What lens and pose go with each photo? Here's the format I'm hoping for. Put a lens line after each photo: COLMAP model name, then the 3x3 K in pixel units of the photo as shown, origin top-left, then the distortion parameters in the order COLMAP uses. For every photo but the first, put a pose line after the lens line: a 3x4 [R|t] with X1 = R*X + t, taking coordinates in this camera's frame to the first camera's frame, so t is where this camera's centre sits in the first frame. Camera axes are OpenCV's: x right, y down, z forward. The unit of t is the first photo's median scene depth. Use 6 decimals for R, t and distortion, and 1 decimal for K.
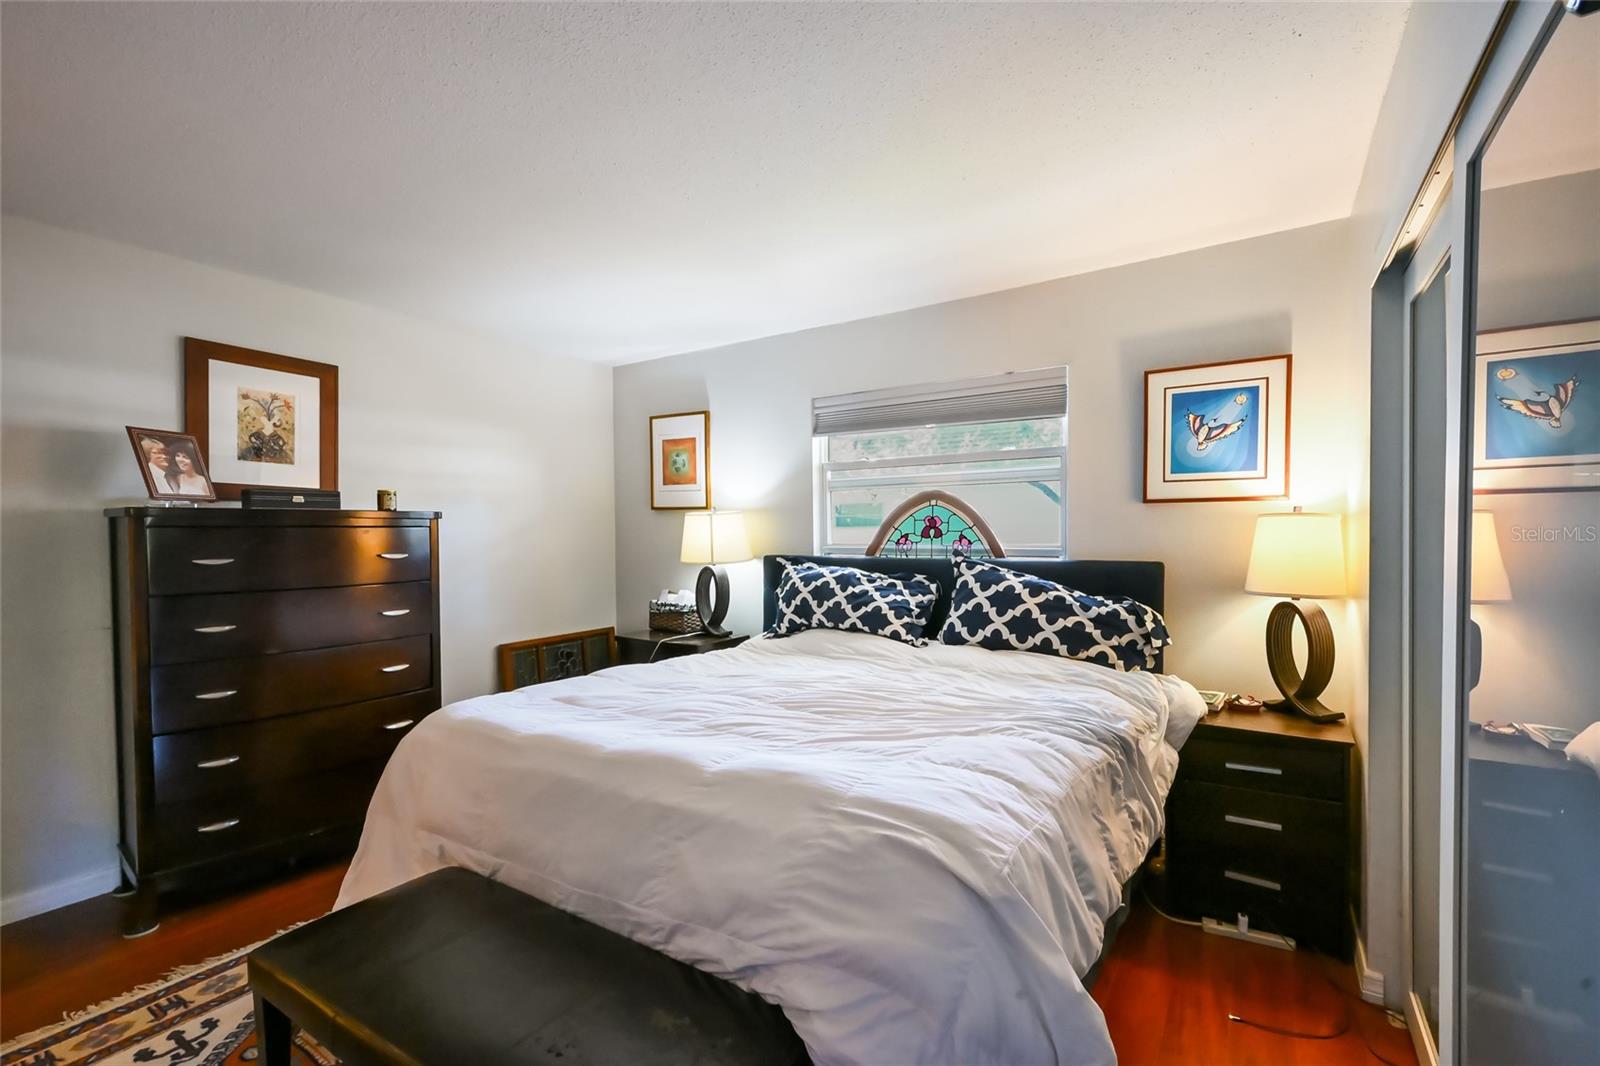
lens RADIAL K [[684.9, 0, 800.0], [0, 684.9, 533.0], [0, 0, 1]] dist [0.000785, 0.000152]
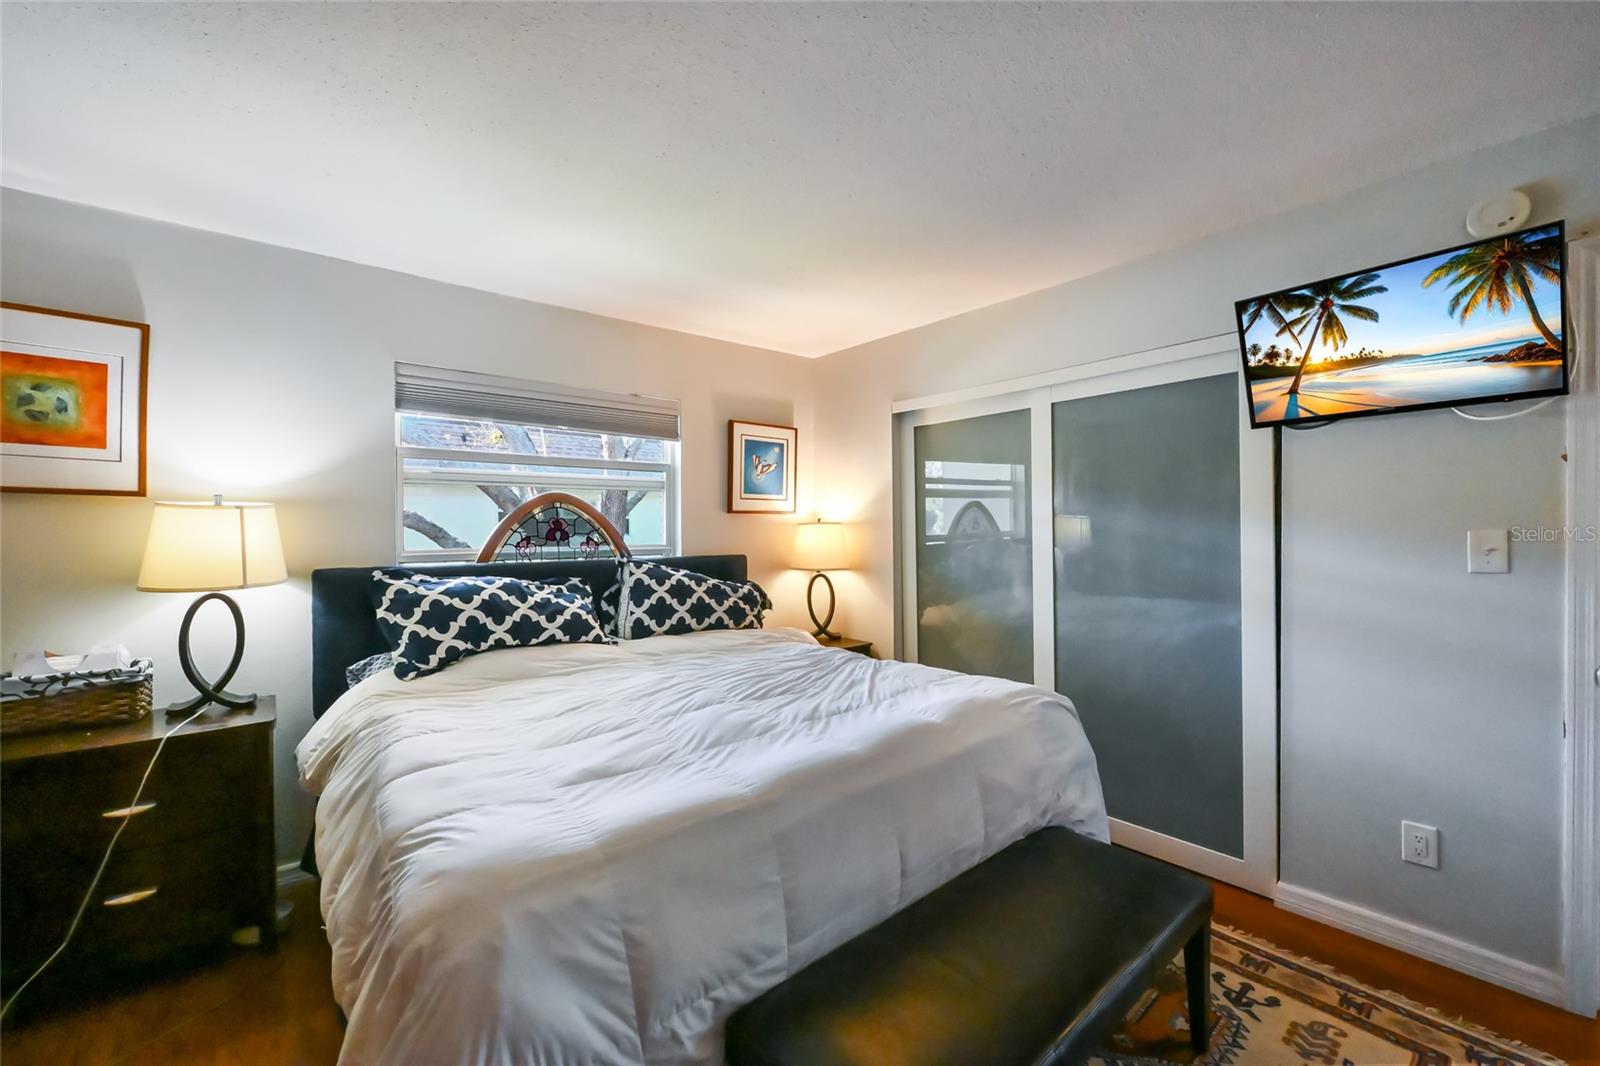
lens RADIAL K [[638.5, 0, 826.8], [0, 638.5, 511.3], [0, 0, 1]] dist [0.000357, 0.000294]
pose [[0.282096, 0.030684, 0.958895, -0.651468], [0.004658, 0.999433, -0.033351, -0.002705], [-0.959375, 0.013874, 0.281793, 0.416425]]
